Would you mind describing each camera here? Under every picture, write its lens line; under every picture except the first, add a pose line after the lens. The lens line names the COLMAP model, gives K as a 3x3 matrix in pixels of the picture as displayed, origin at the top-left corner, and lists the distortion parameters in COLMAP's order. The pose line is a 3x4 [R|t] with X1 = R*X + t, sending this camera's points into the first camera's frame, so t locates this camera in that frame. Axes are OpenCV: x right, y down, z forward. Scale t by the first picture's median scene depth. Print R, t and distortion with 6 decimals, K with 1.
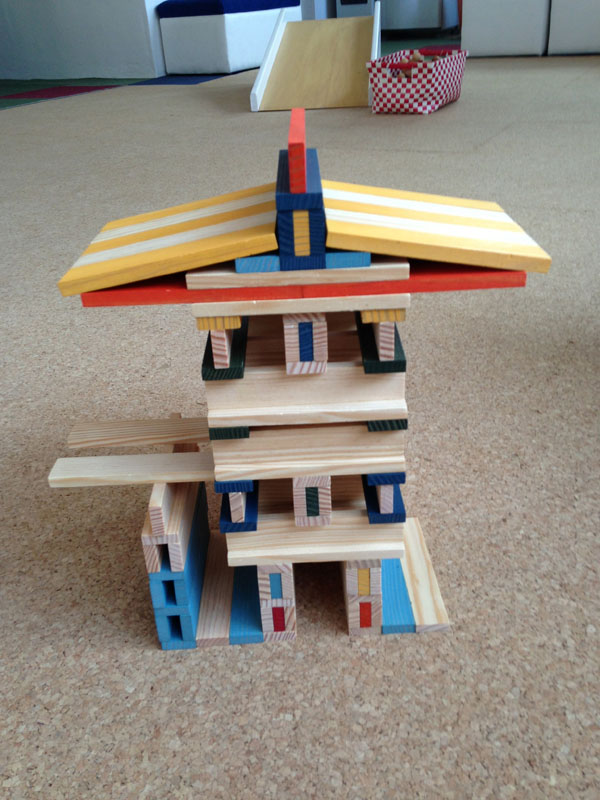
lens RADIAL K [[734.5, 0, 300.0], [0, 734.5, 400.0], [0, 0, 1]] dist [0.101092, -0.167006]
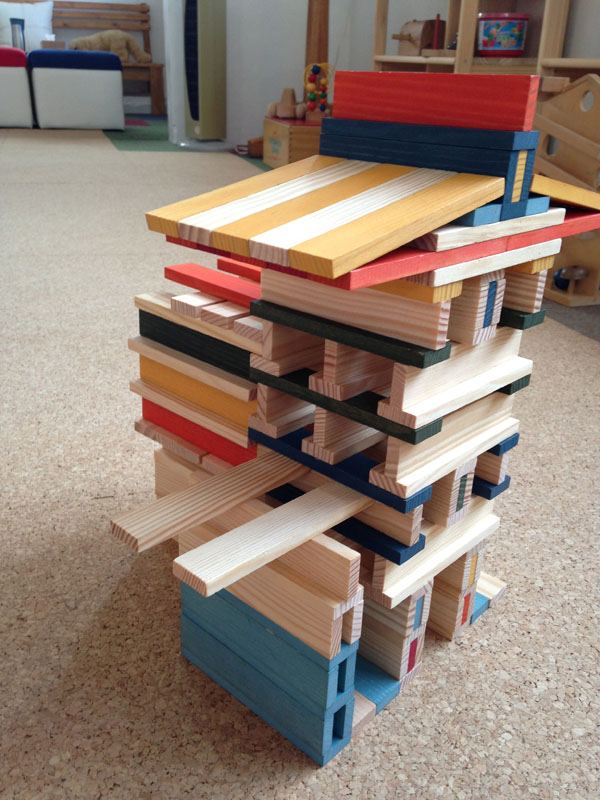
lens RADIAL K [[734.5, 0, 300.0], [0, 734.5, 400.0], [0, 0, 1]] dist [0.101092, -0.167006]
pose [[0.702535, -0.215243, 0.678317, -0.768133], [0.294311, 0.955708, -0.001555, -0.030586], [-0.647939, 0.200729, 0.734767, 0.464295]]
